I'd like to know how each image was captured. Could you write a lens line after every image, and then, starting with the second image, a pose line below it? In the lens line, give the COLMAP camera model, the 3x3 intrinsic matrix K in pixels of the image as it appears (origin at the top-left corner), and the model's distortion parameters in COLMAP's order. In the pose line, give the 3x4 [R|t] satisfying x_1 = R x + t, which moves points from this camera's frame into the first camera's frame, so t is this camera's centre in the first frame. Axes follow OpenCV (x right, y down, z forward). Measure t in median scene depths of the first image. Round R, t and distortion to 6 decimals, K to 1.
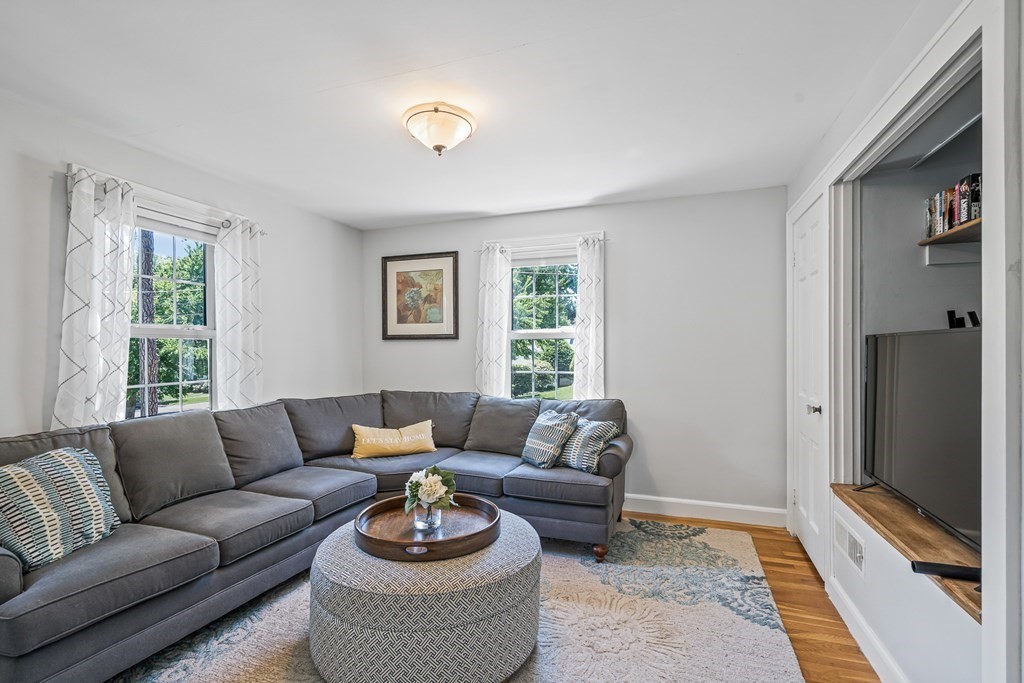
lens RADIAL K [[468.7, 0, 505.2], [0, 468.7, 337.4], [0, 0, 1]] dist [-0.001785, 0.001516]
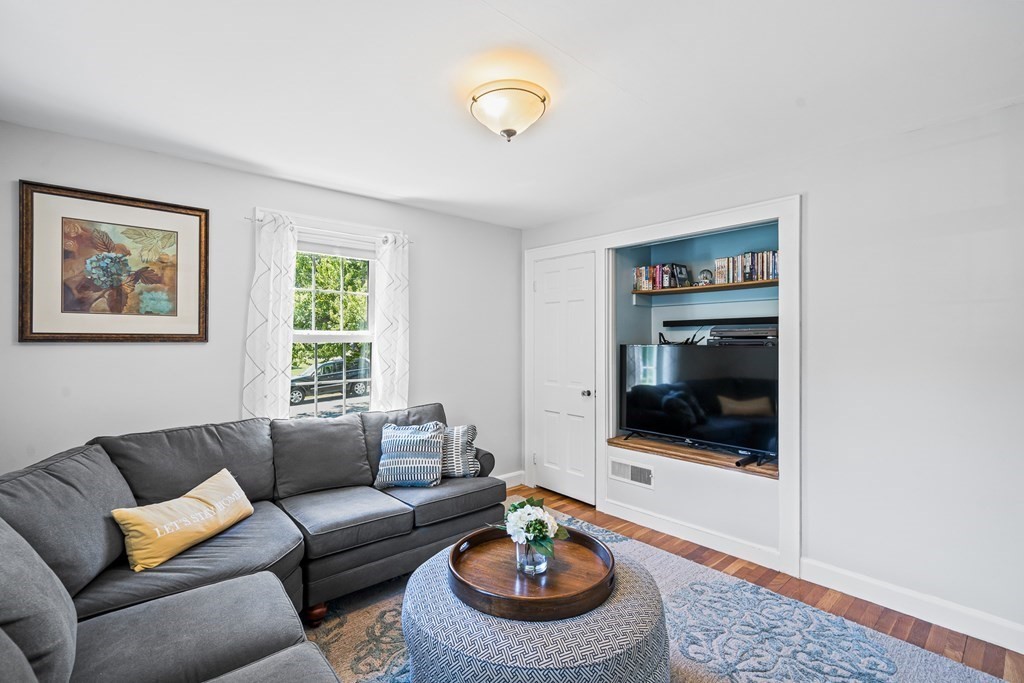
lens RADIAL K [[461.6, 0, 510.1], [0, 461.6, 325.6], [0, 0, 1]] dist [-0.001296, 0.000348]
pose [[0.487037, 0.031318, 0.872820, -0.467482], [-0.022003, 0.999480, -0.023584, -0.013480], [-0.873104, -0.007718, 0.487472, 0.306125]]
